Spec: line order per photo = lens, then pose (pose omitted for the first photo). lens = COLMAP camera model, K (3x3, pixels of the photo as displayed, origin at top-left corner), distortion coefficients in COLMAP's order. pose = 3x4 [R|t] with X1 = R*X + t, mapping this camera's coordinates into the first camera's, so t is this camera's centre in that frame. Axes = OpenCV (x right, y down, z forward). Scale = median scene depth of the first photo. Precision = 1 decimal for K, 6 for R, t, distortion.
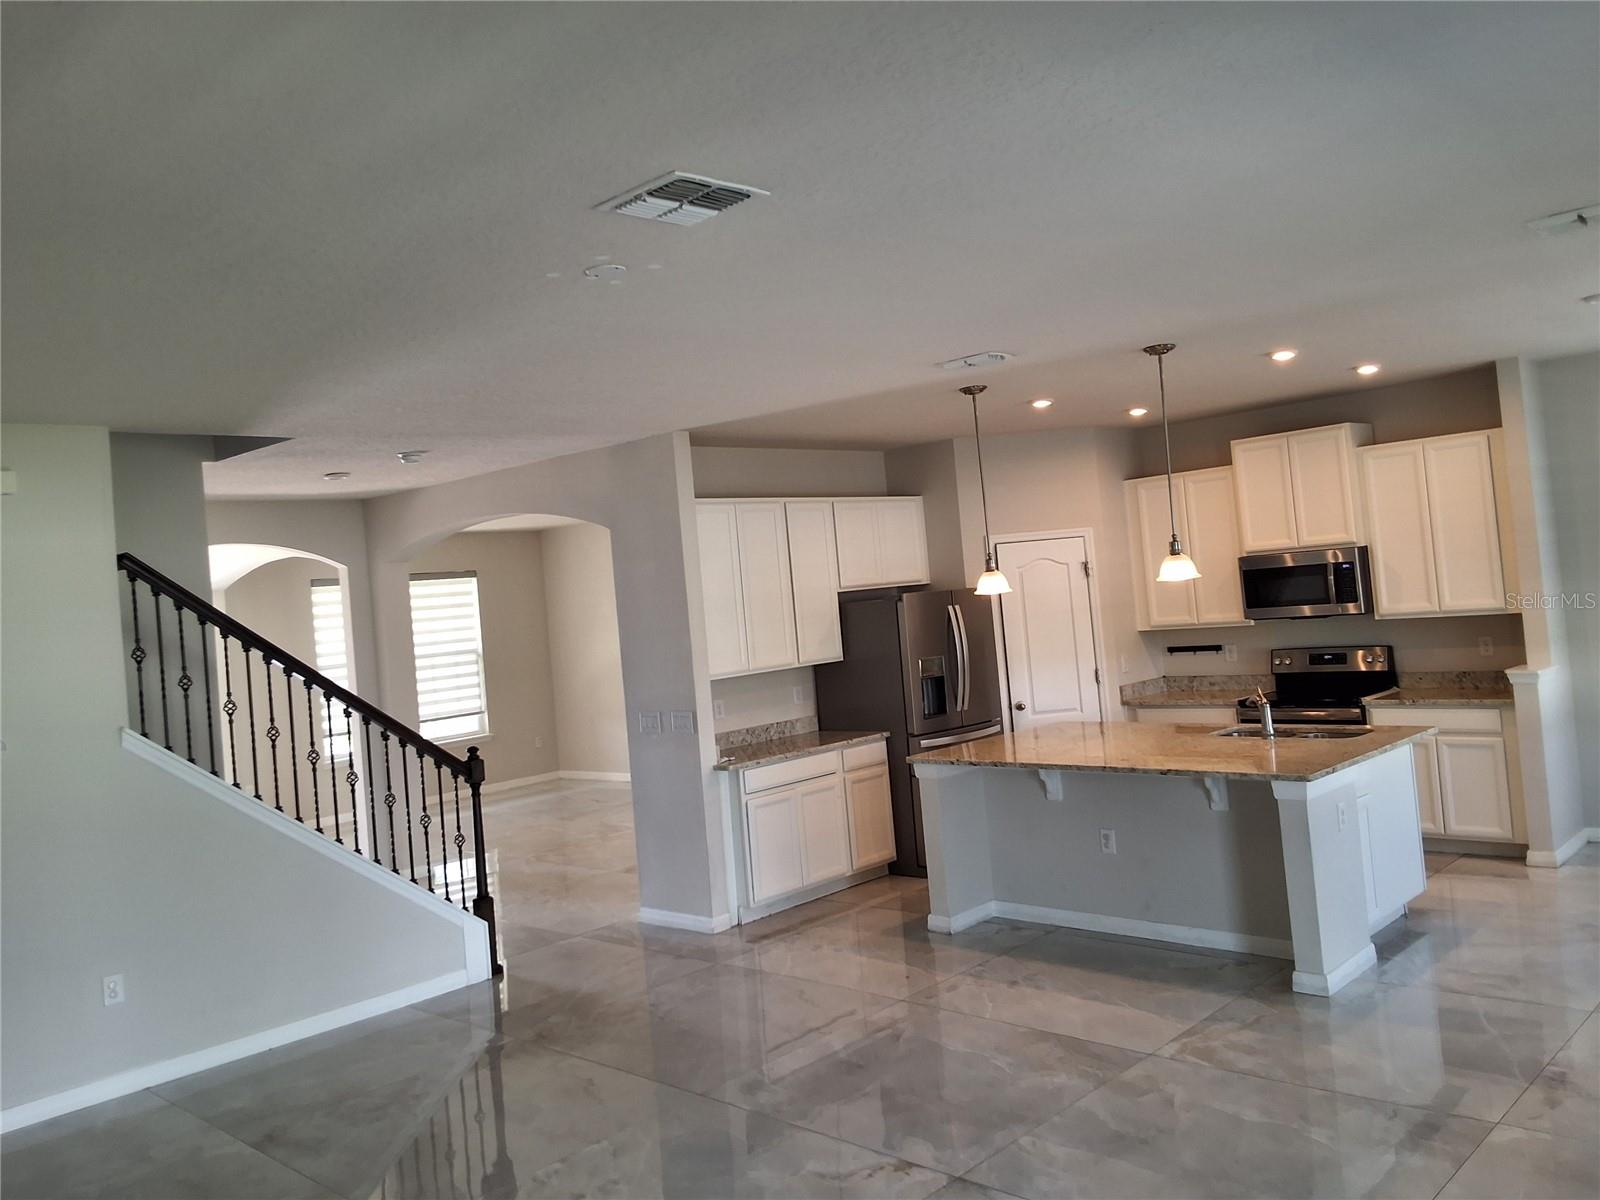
lens RADIAL K [[1311.1, 0, 801.0], [0, 1311.1, 533.5], [0, 0, 1]] dist [-0.005689, -0.005832]
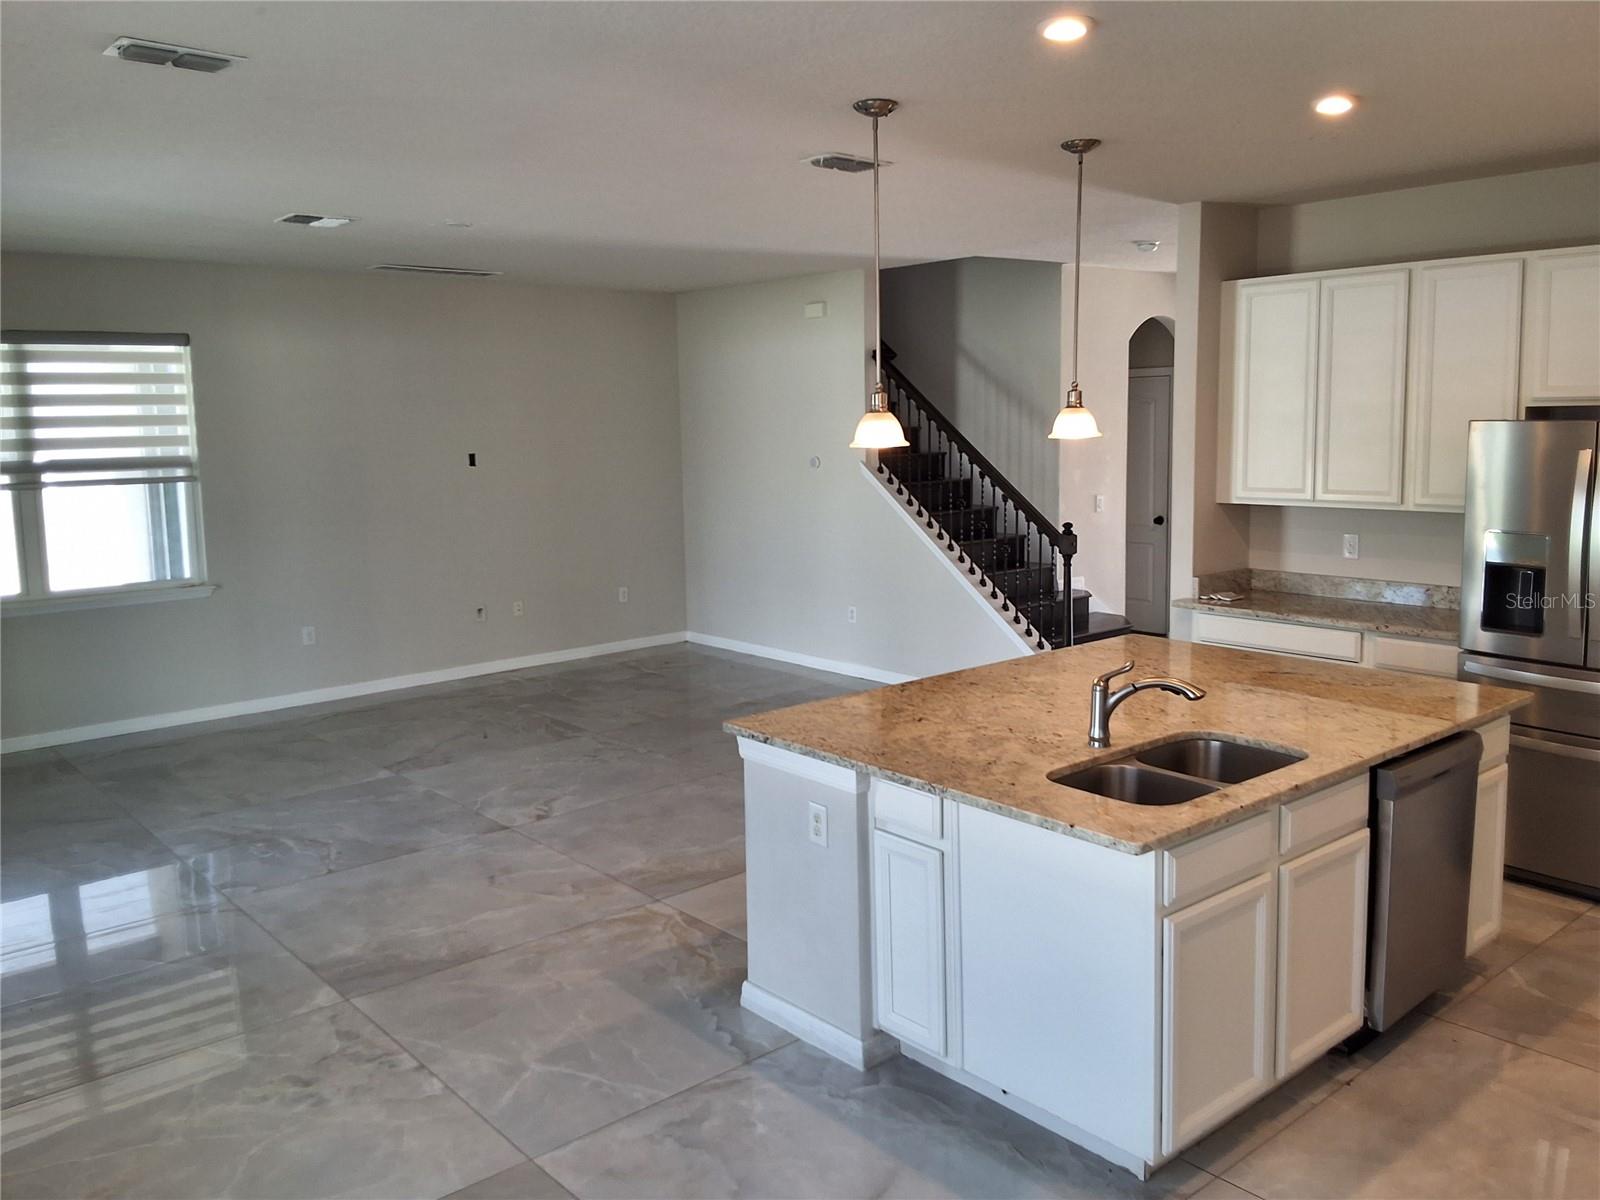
lens RADIAL K [[1284.6, 0, 799.7], [0, 1284.6, 567.5], [0, 0, 1]] dist [0.062879, -0.003503]
pose [[-0.100672, 0.208468, -0.972834, 1.171937], [0.073094, 0.976709, 0.201735, -0.054730], [0.992231, -0.050799, -0.113565, 1.220111]]
